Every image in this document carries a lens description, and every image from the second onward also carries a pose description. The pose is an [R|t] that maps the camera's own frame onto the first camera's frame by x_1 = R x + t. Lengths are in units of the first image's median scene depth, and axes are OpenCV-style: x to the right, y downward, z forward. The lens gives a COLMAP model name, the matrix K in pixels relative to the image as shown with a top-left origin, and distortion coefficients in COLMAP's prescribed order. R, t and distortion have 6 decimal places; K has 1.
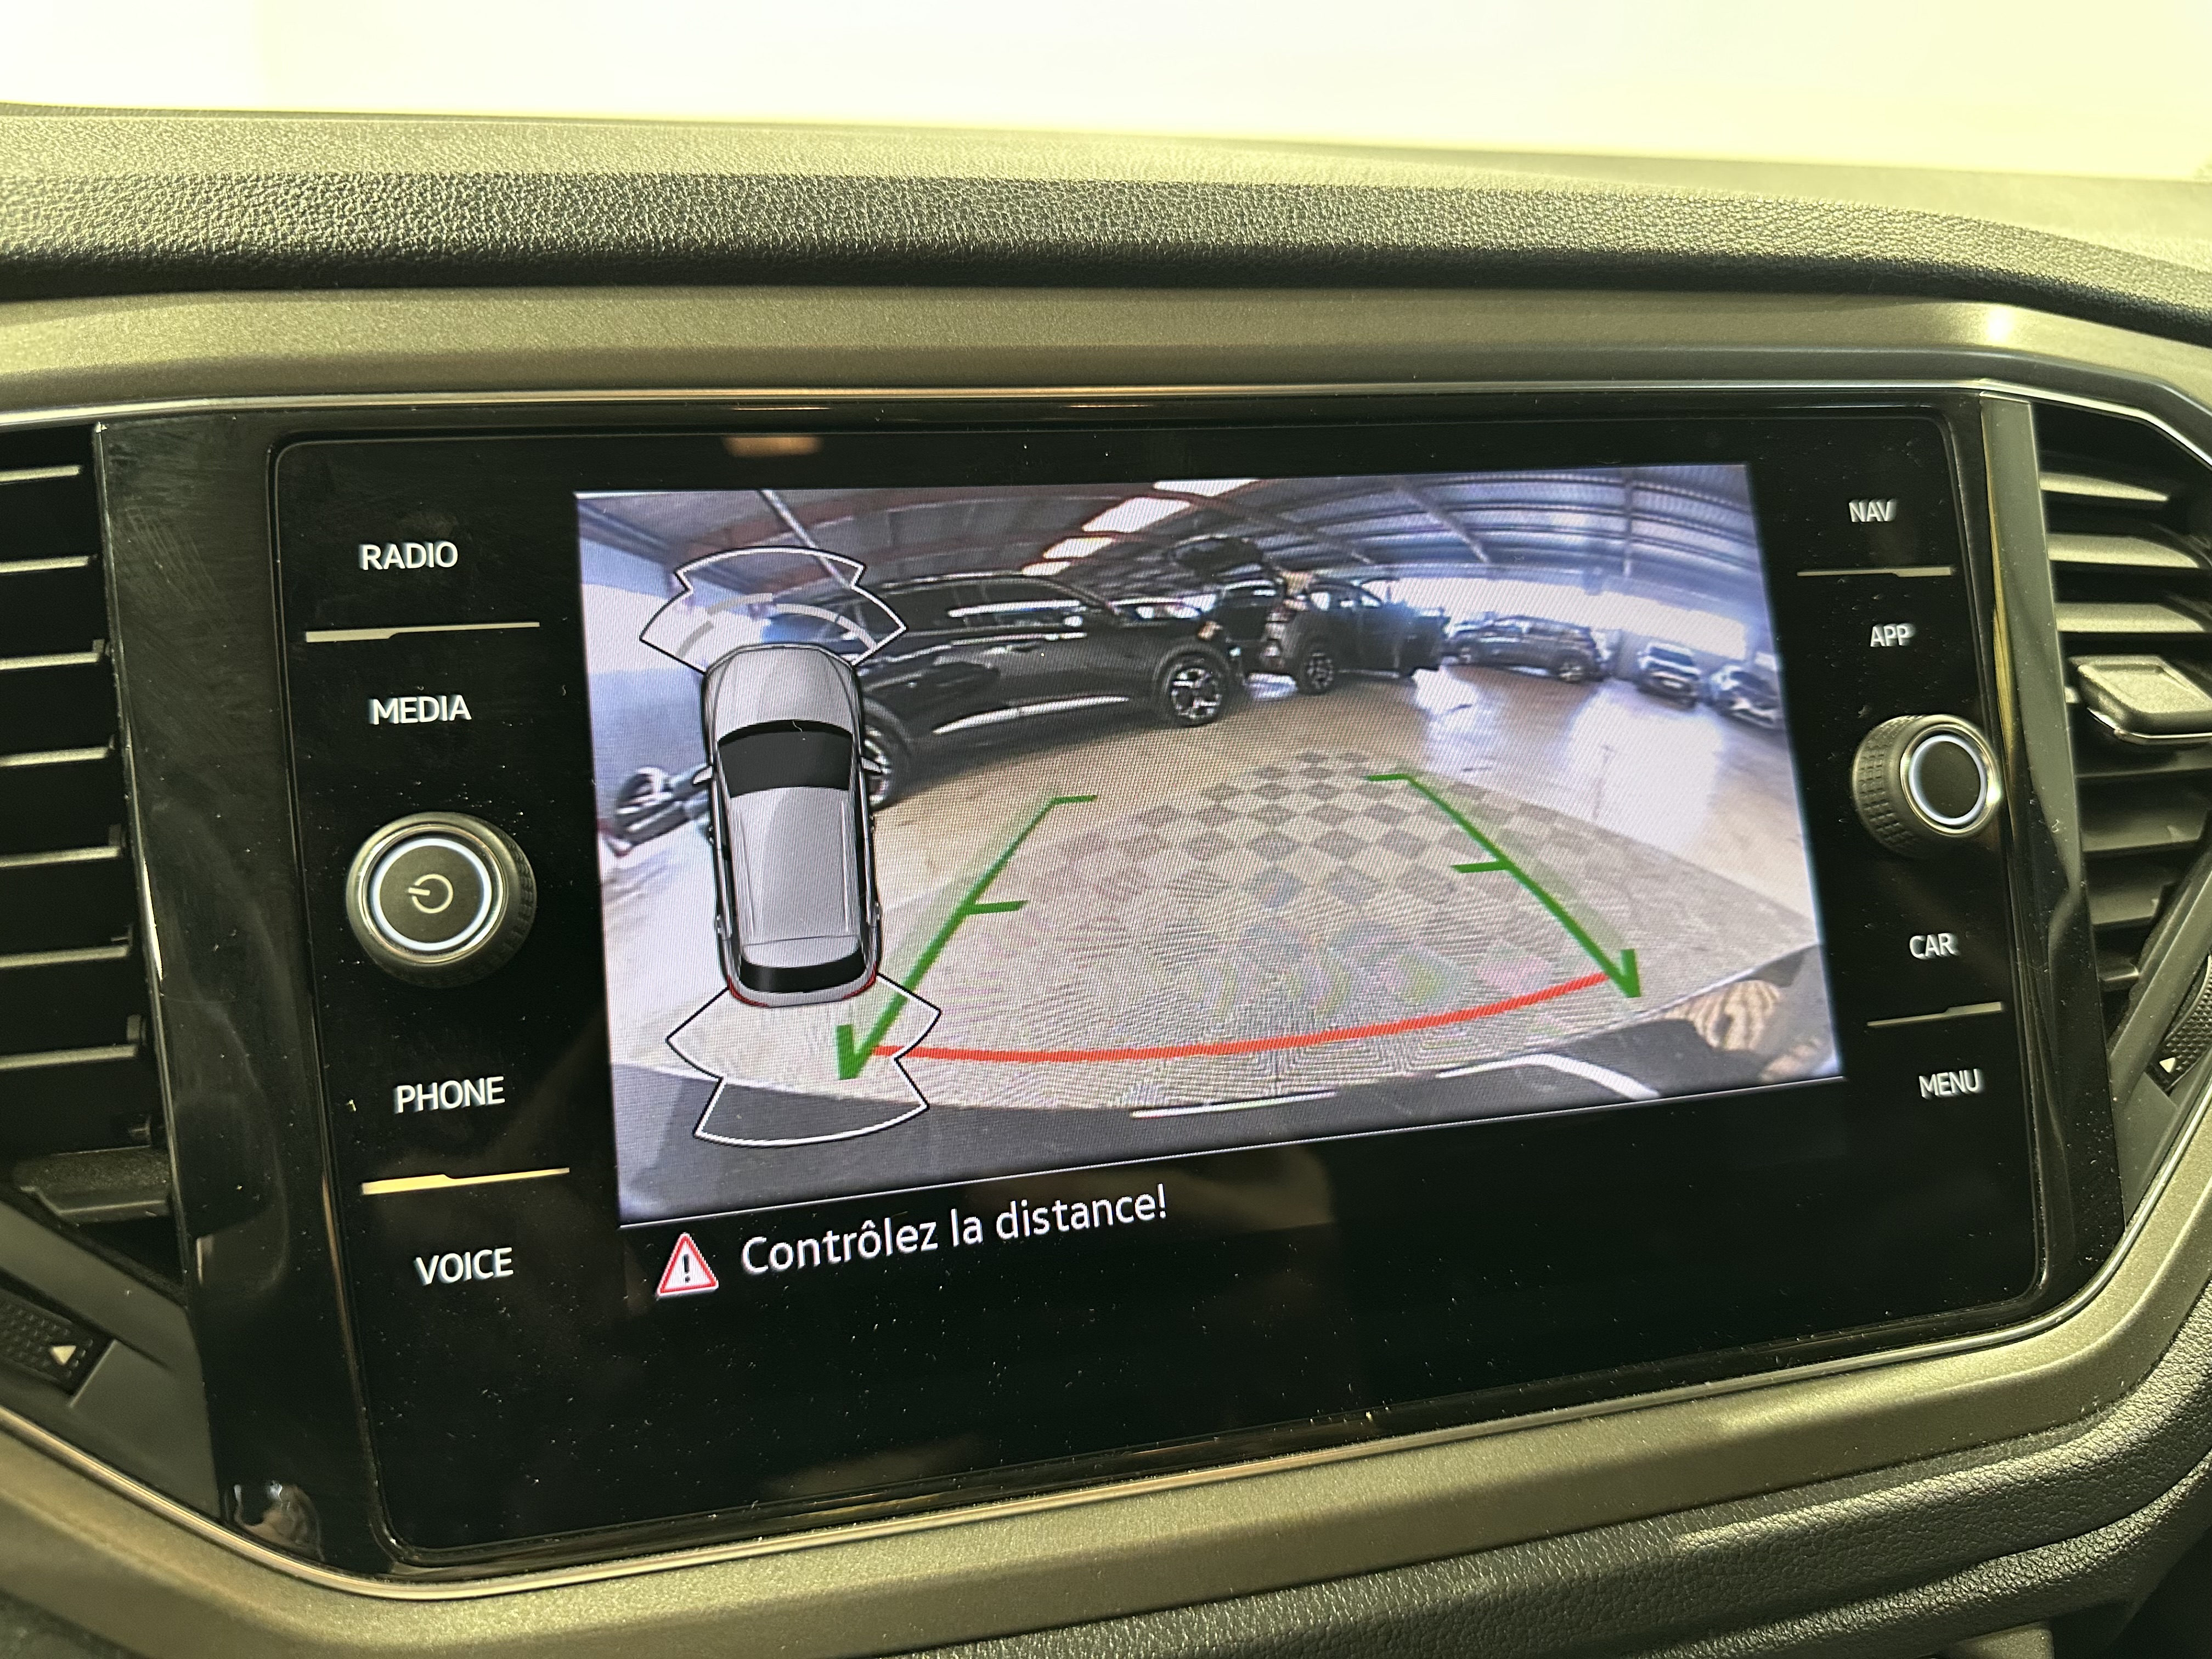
lens RADIAL K [[1608.3, 0, 1104.2], [0, 1608.3, 824.7], [0, 0, 1]] dist [-0.065273, 0.041253]
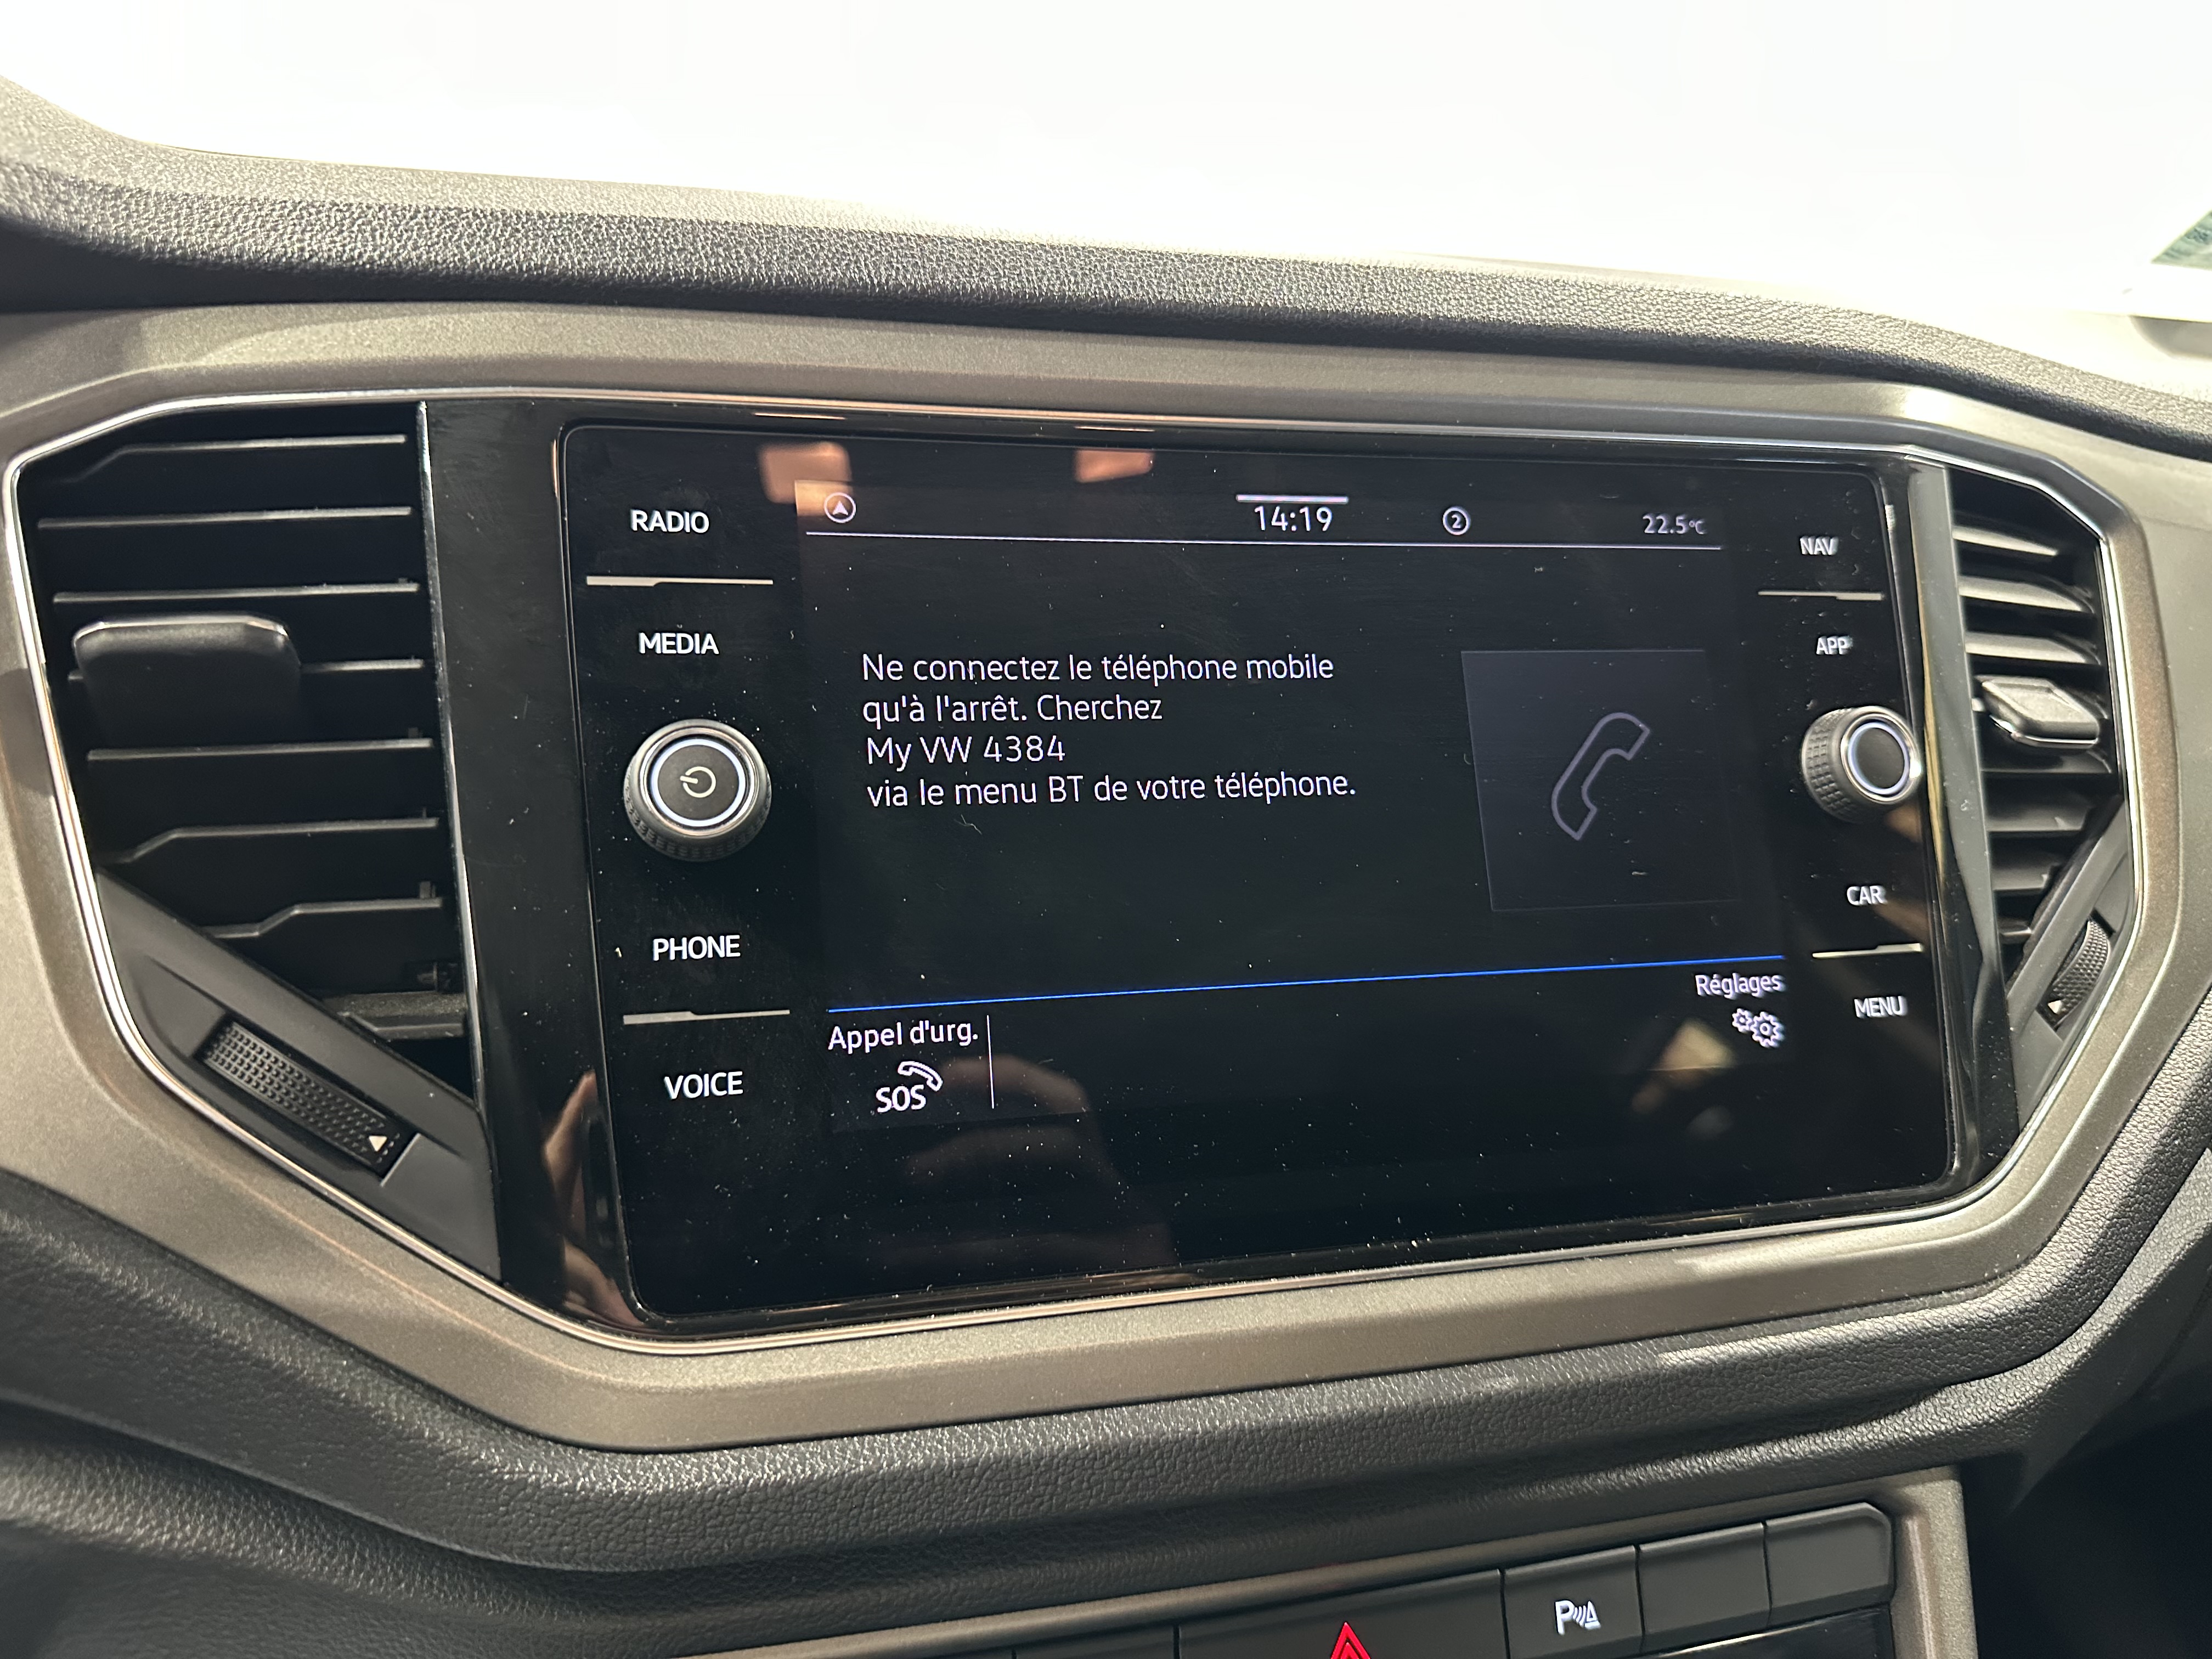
lens RADIAL K [[1571.7, 0, 1102.7], [0, 1571.7, 830.3], [0, 0, 1]] dist [-0.024930, -0.005922]
pose [[0.998870, 0.031691, 0.035404, -0.127524], [-0.029884, 0.998279, -0.050448, 0.118962], [-0.036942, 0.049333, 0.998099, -0.215110]]
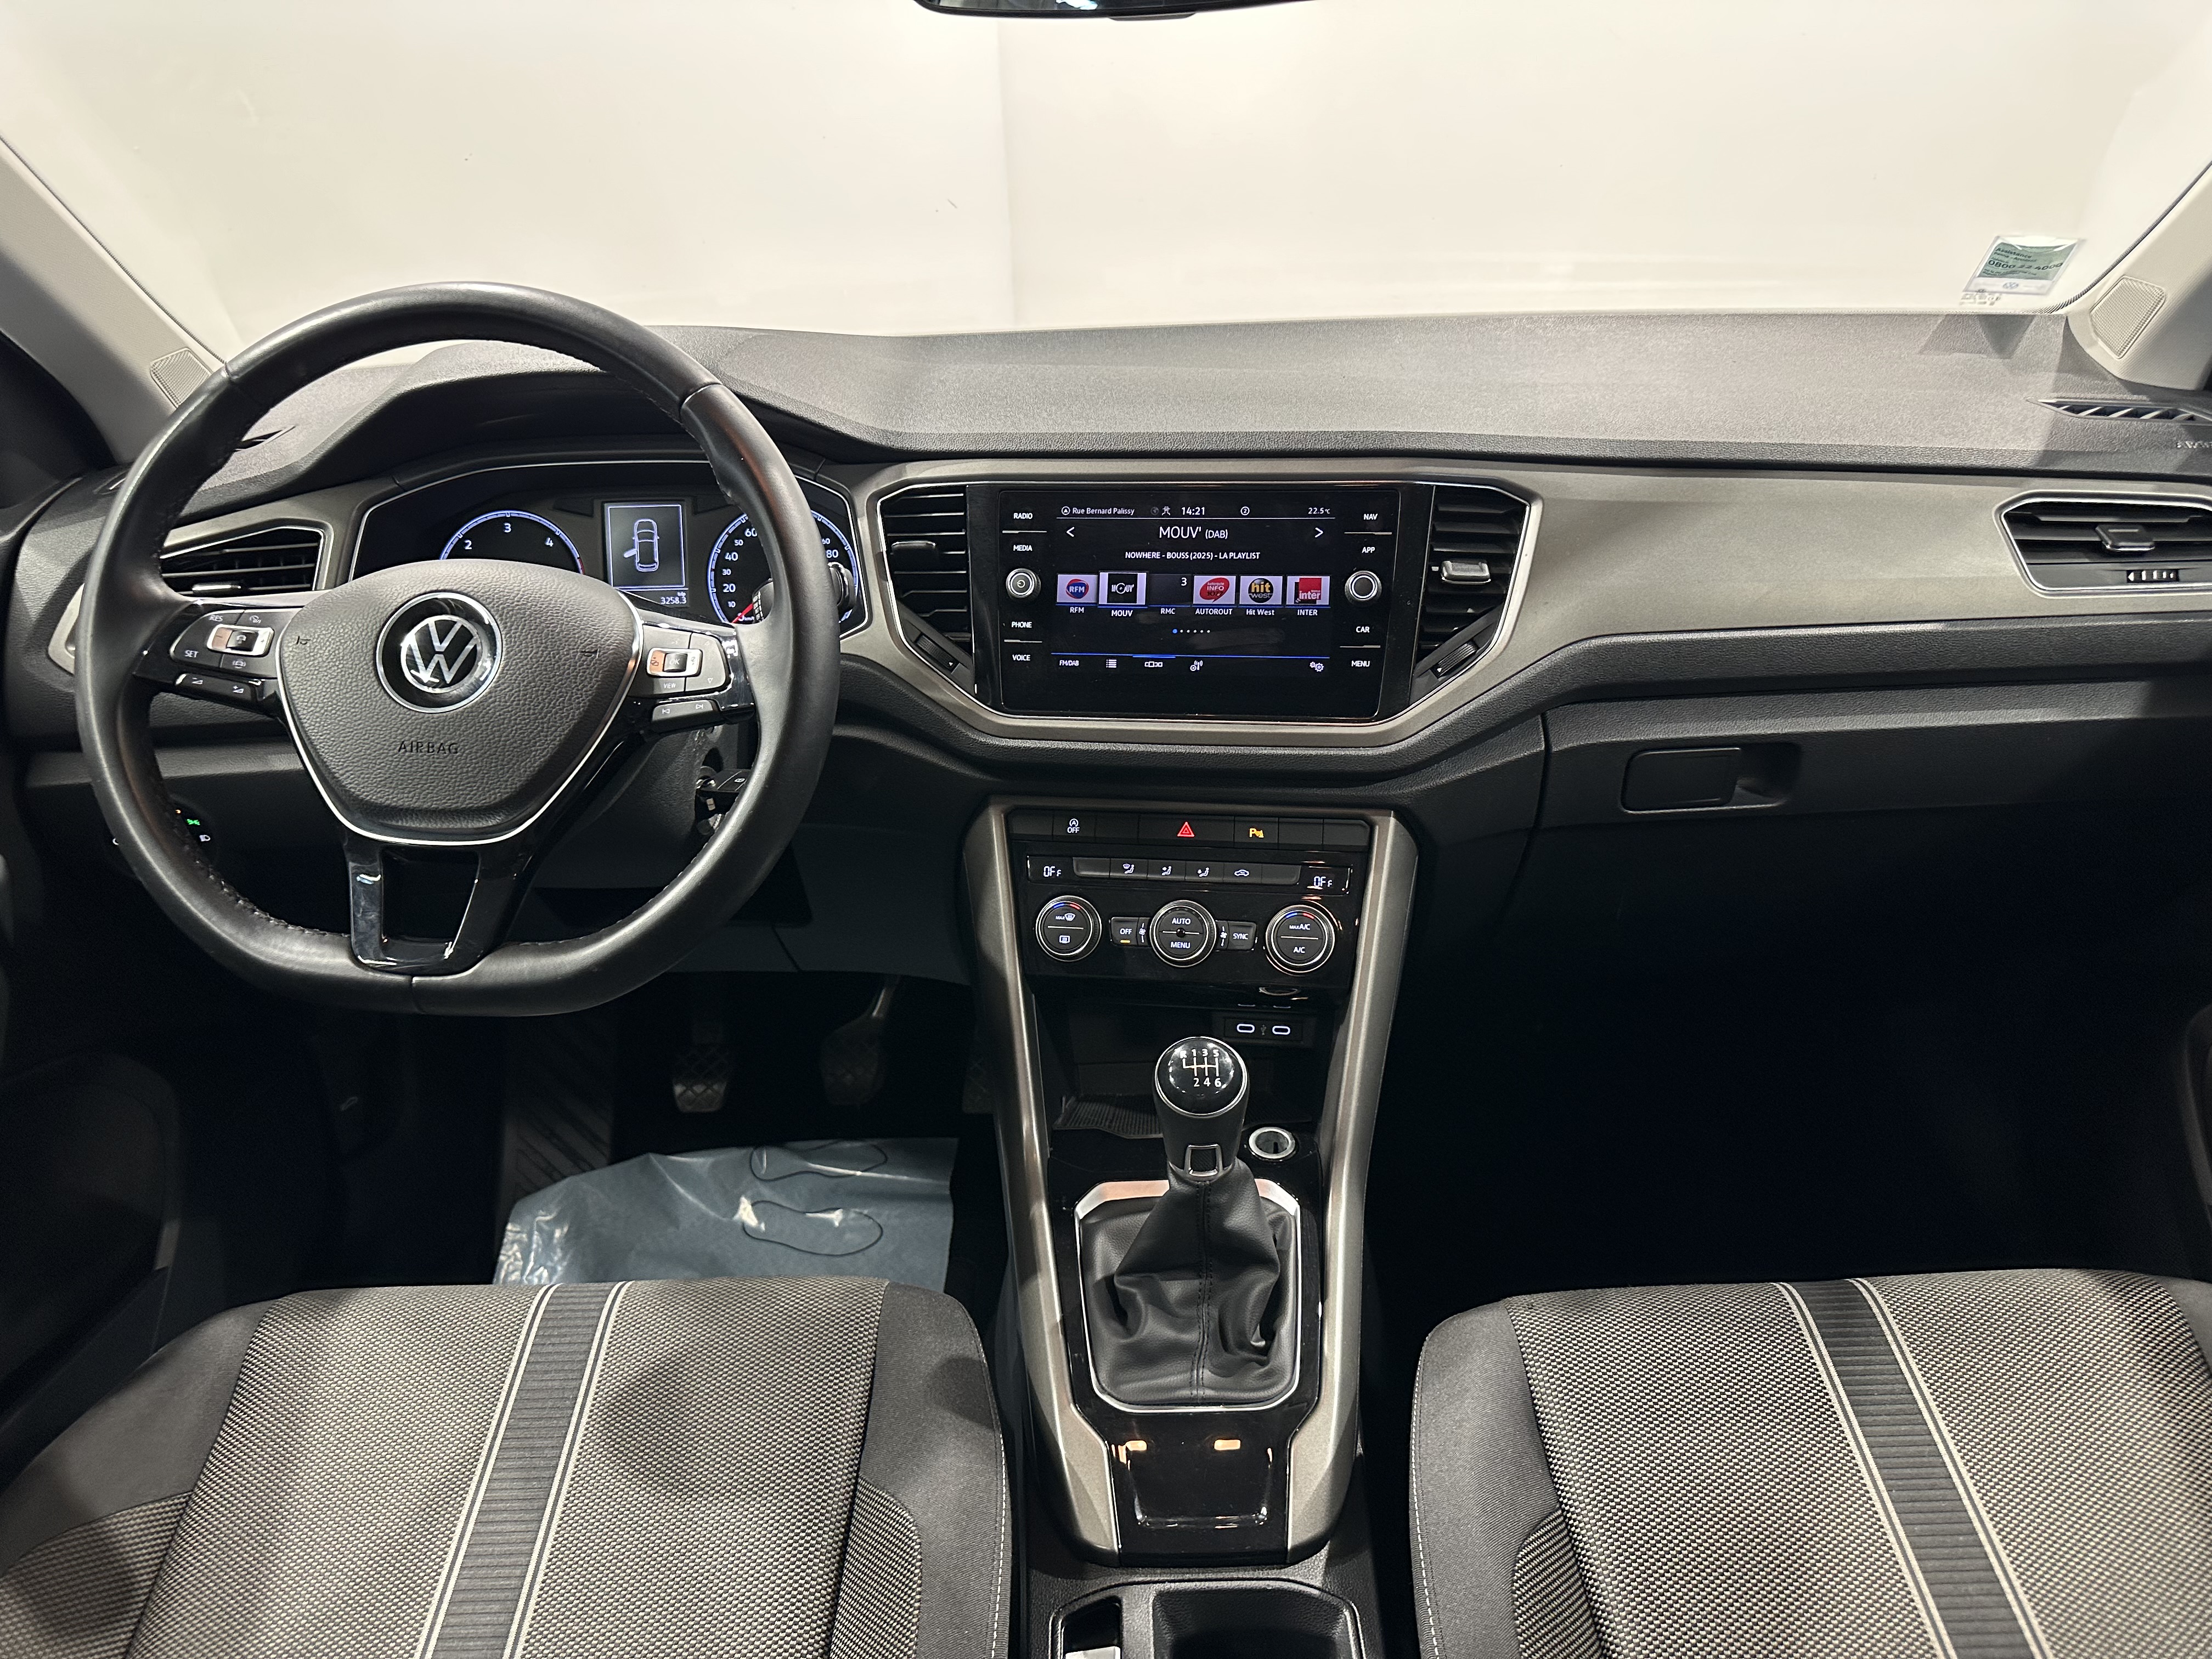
lens RADIAL K [[1565.1, 0, 1103.4], [0, 1565.1, 891.7], [0, 0, 1]] dist [0.016291, -0.007177]
pose [[0.925542, 0.135332, -0.353635, 1.592107], [-0.088917, 0.985512, 0.144426, 0.244640], [0.368057, -0.102228, 0.924166, -3.353724]]
